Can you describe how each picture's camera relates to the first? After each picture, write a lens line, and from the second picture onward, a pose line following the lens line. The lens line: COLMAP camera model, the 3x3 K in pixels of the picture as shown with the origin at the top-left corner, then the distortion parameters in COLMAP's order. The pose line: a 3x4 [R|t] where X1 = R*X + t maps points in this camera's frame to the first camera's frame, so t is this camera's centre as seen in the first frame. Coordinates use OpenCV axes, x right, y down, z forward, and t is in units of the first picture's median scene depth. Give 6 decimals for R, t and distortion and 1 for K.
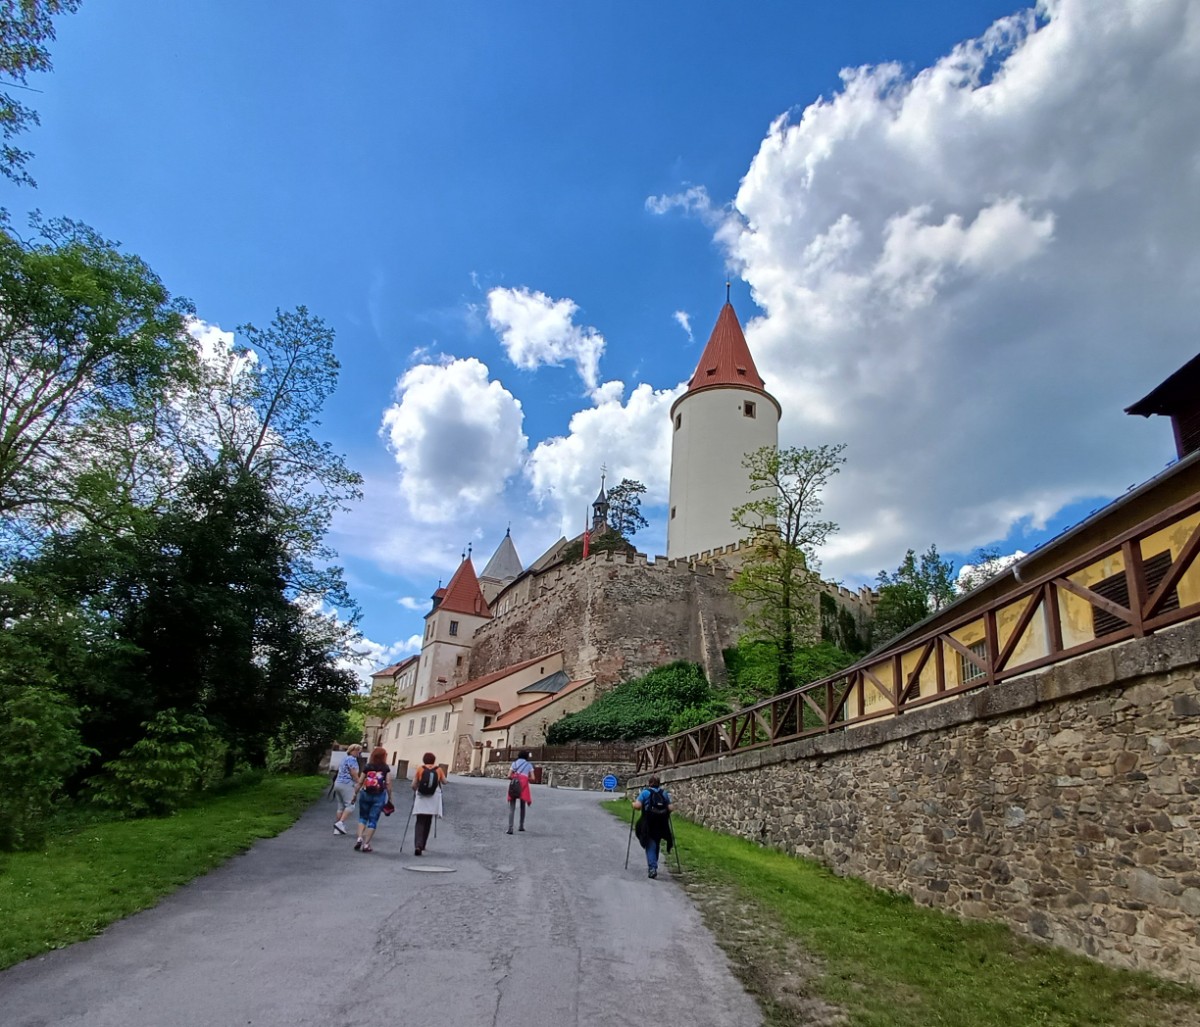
lens RADIAL K [[735.6, 0, 615.4], [0, 735.6, 601.0], [0, 0, 1]] dist [-0.005259, 0.006803]
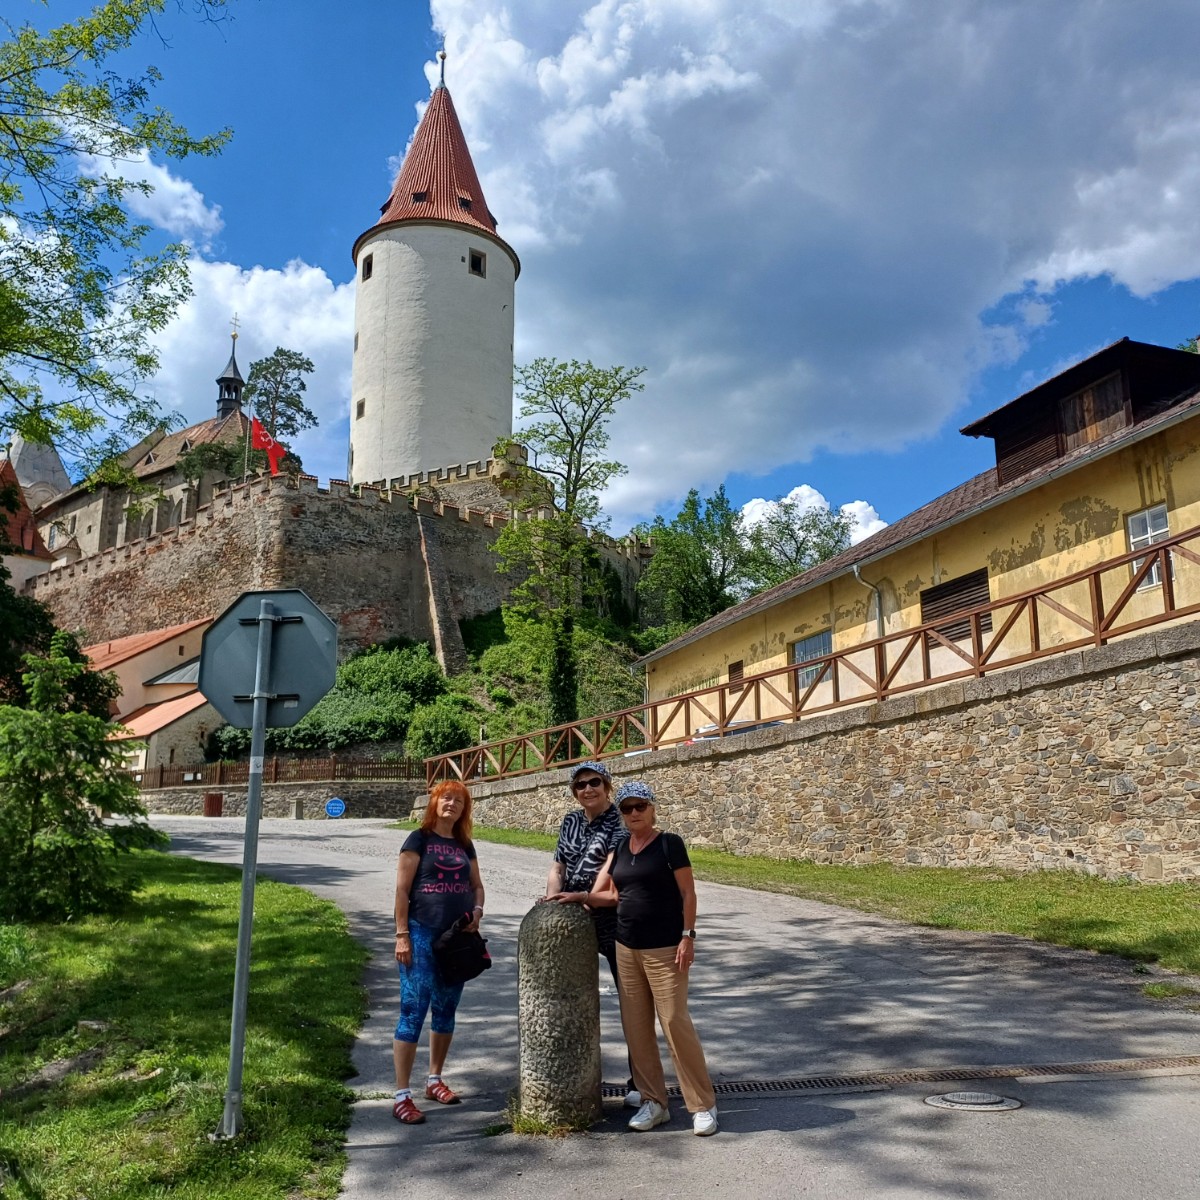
lens RADIAL K [[1181.2, 0, 623.1], [0, 1181.2, 605.1], [0, 0, 1]] dist [0.071824, 0.000000]
pose [[0.934553, 0.010557, 0.355668, -0.111576], [-0.035512, 0.997336, 0.063709, -0.028491], [-0.354048, -0.072170, 0.932438, -0.136174]]
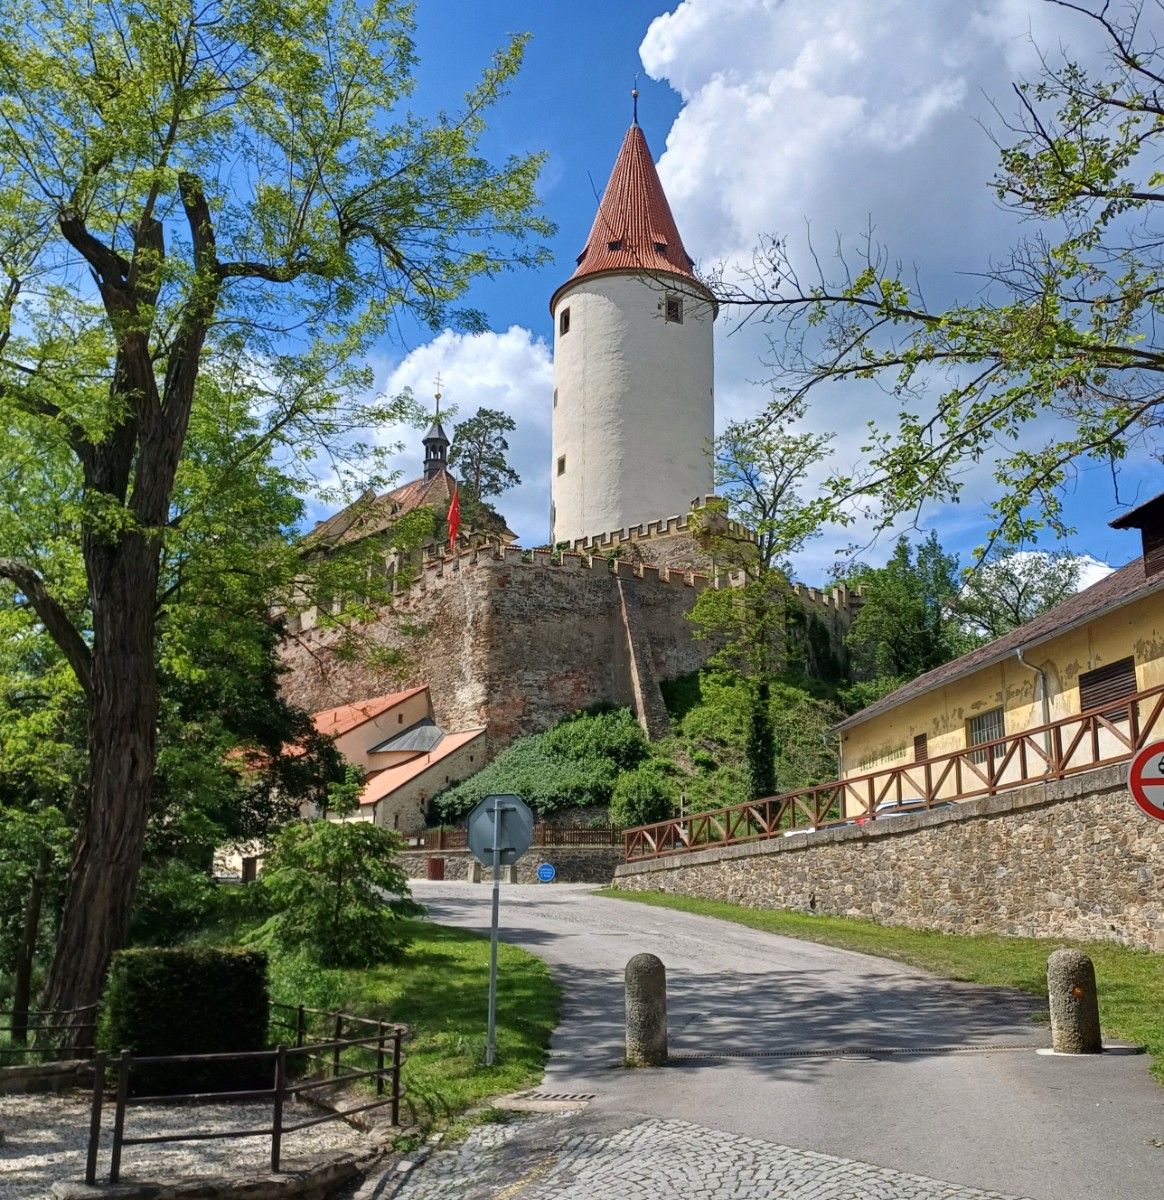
lens RADIAL K [[1324.5, 0, 632.1], [0, 1324.5, 628.1], [0, 0, 1]] dist [0.068244, 0.000000]
pose [[0.981377, -0.015205, 0.191488, -0.124961], [0.003623, 0.998150, 0.060689, -0.065814], [-0.192057, -0.058865, 0.979617, -0.259888]]
